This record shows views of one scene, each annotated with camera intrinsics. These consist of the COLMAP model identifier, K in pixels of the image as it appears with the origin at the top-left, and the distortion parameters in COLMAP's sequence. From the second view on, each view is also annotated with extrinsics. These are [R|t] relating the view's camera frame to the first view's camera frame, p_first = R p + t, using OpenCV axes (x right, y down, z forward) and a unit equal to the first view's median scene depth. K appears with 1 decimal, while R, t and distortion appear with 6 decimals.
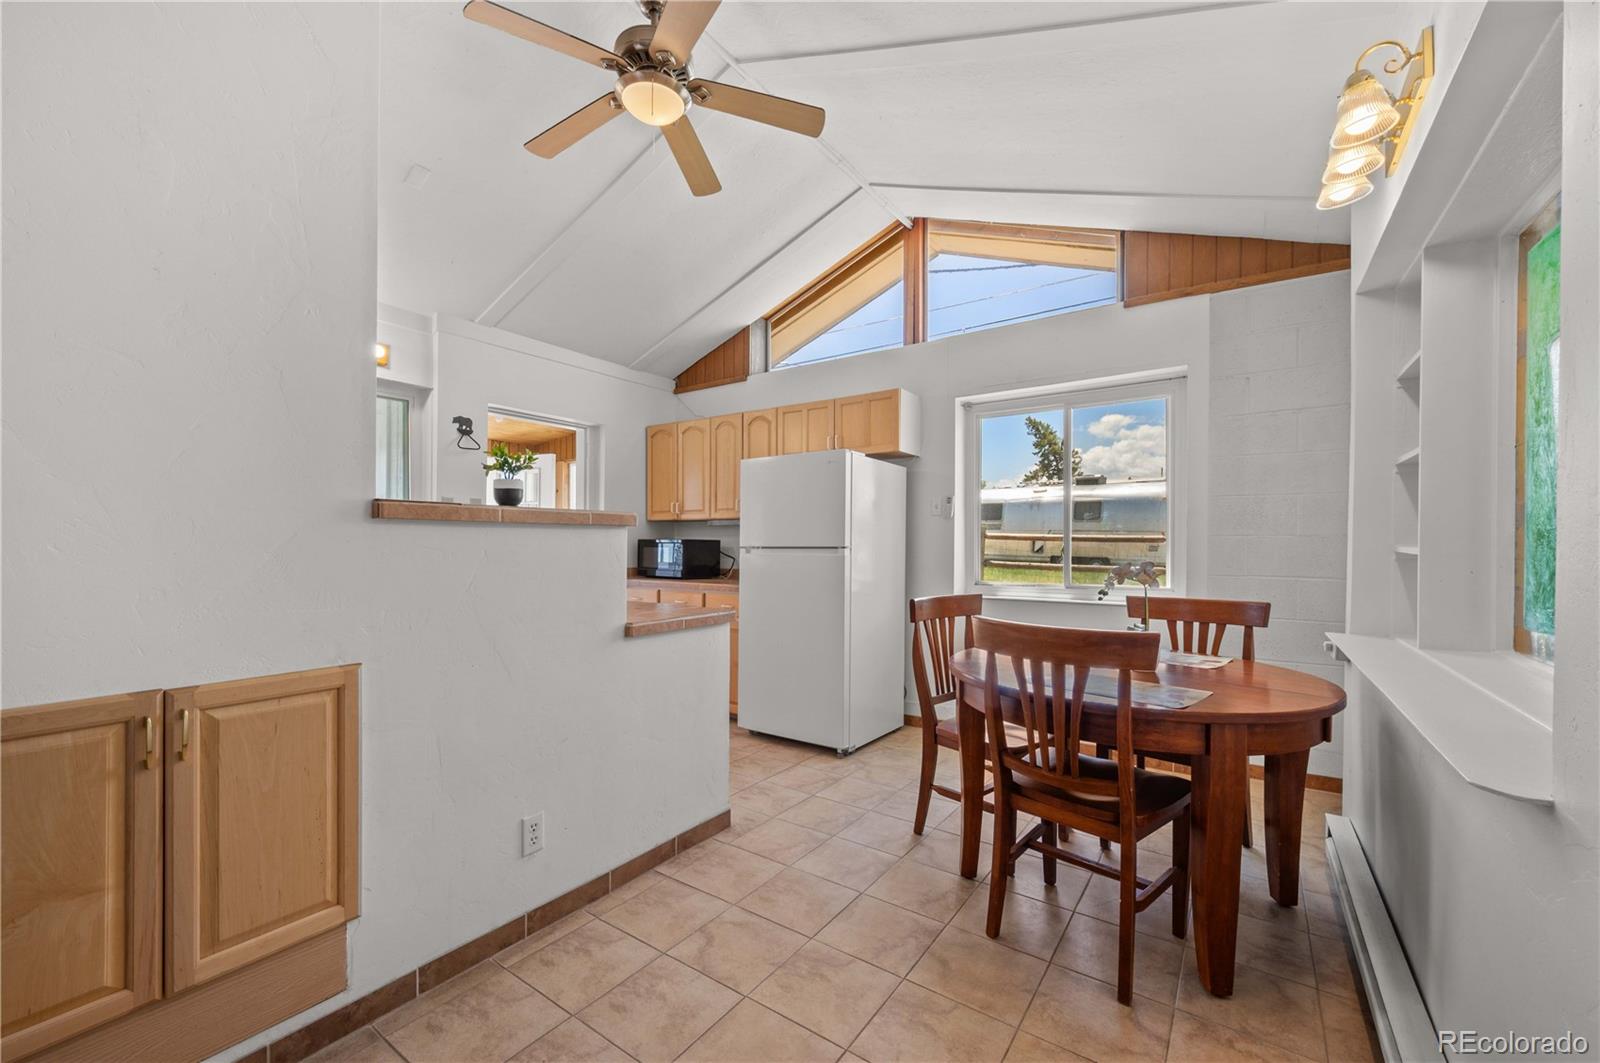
lens RADIAL K [[628.9, 0, 800.4], [0, 628.9, 537.3], [0, 0, 1]] dist [-0.000390, -0.000341]
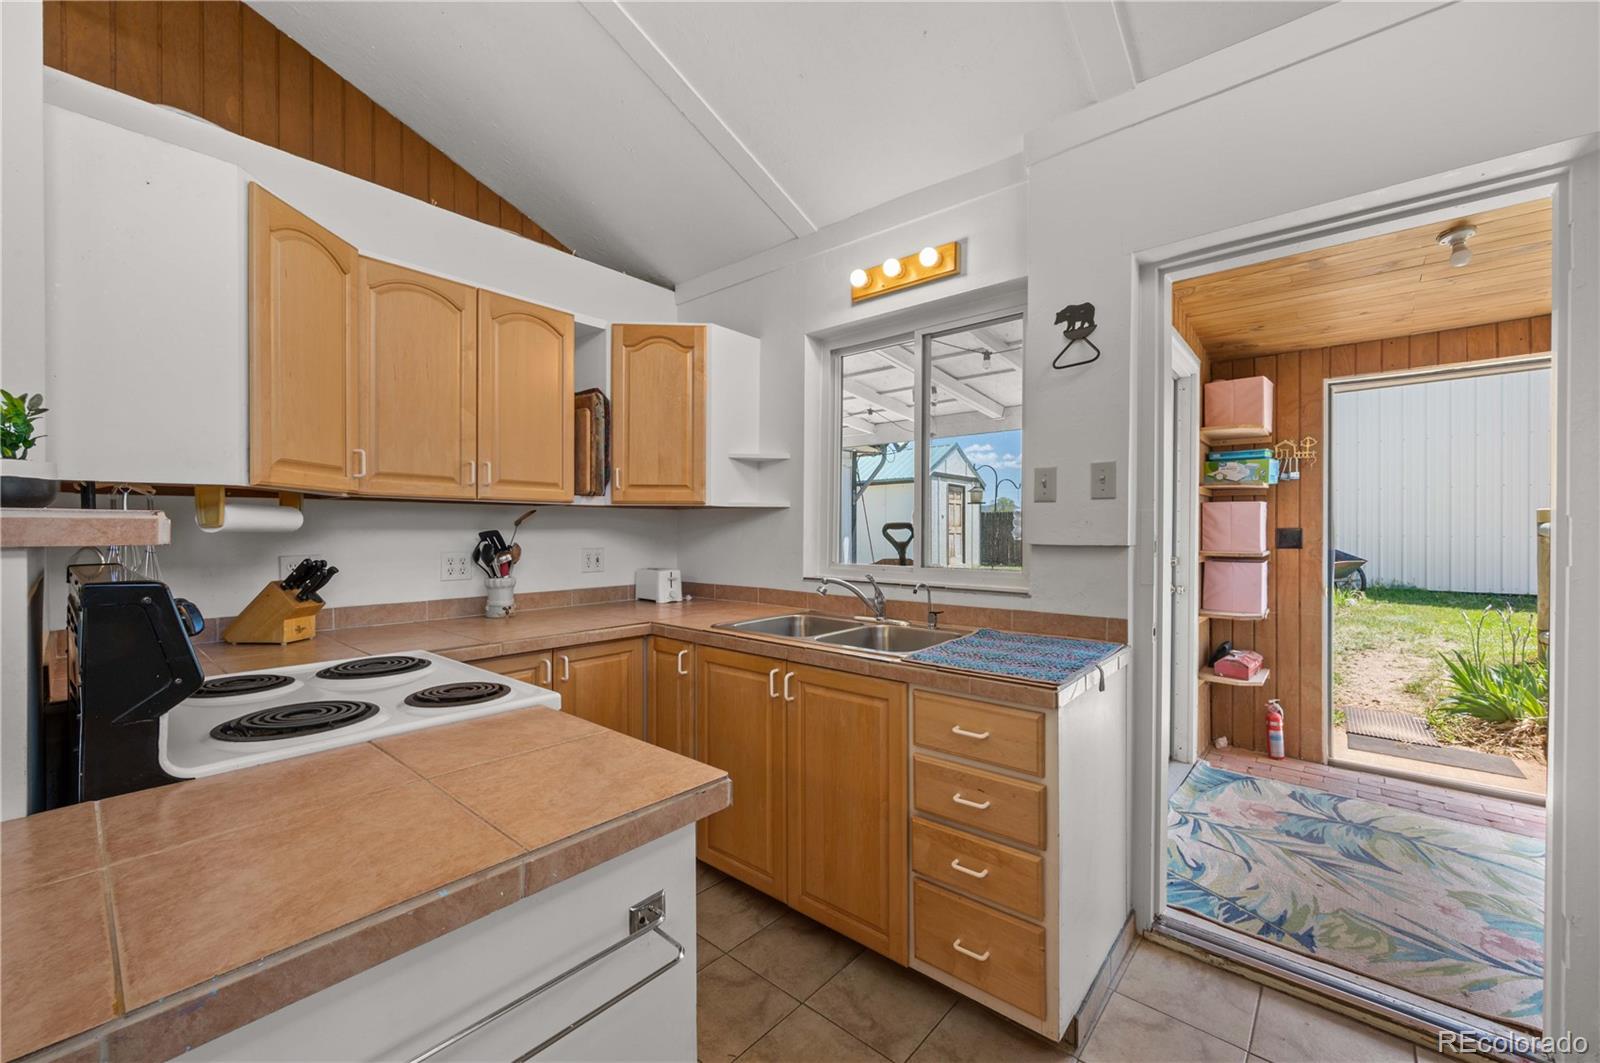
lens RADIAL K [[628.9, 0, 800.4], [0, 628.9, 537.3], [0, 0, 1]] dist [-0.000390, -0.000341]
pose [[-0.096166, 0.008760, -0.995327, -0.011205], [0.011562, 0.999904, 0.007683, -0.012331], [0.995298, -0.010769, -0.096258, 0.910079]]
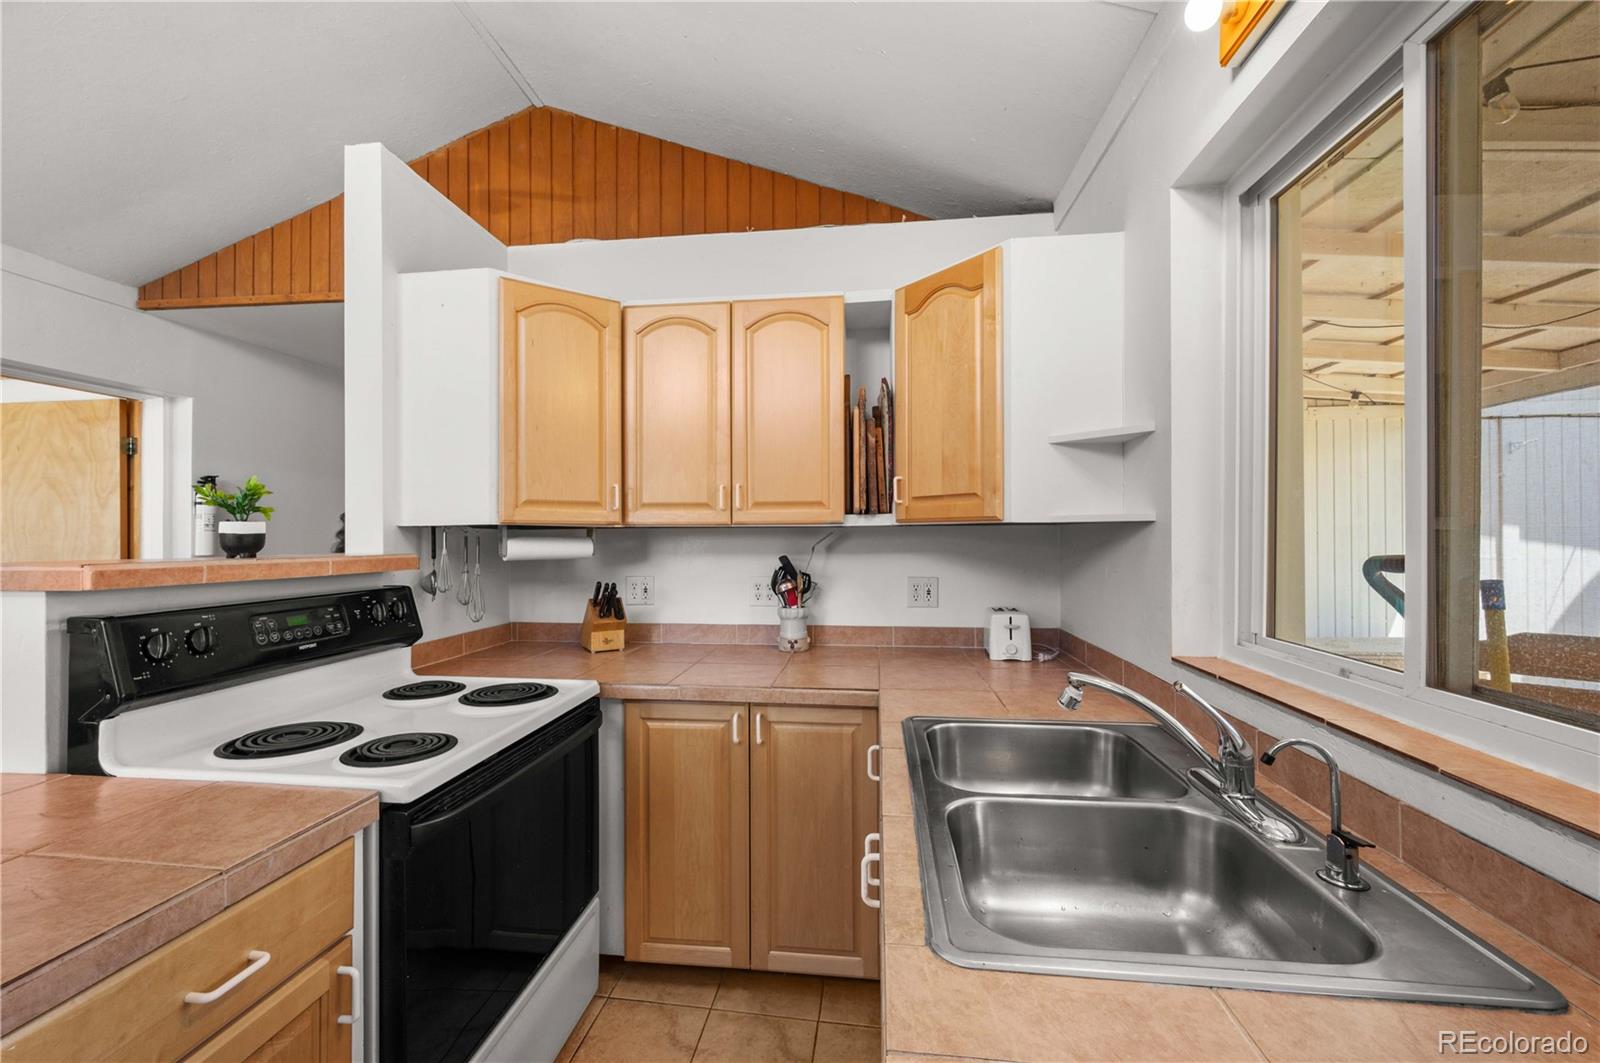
lens RADIAL K [[628.9, 0, 800.4], [0, 628.9, 537.3], [0, 0, 1]] dist [-0.000390, -0.000341]
pose [[-0.882284, 0.001542, -0.470715, -0.389406], [0.007956, 0.999901, -0.011636, -0.030137], [0.470650, -0.014011, -0.882209, 1.084251]]
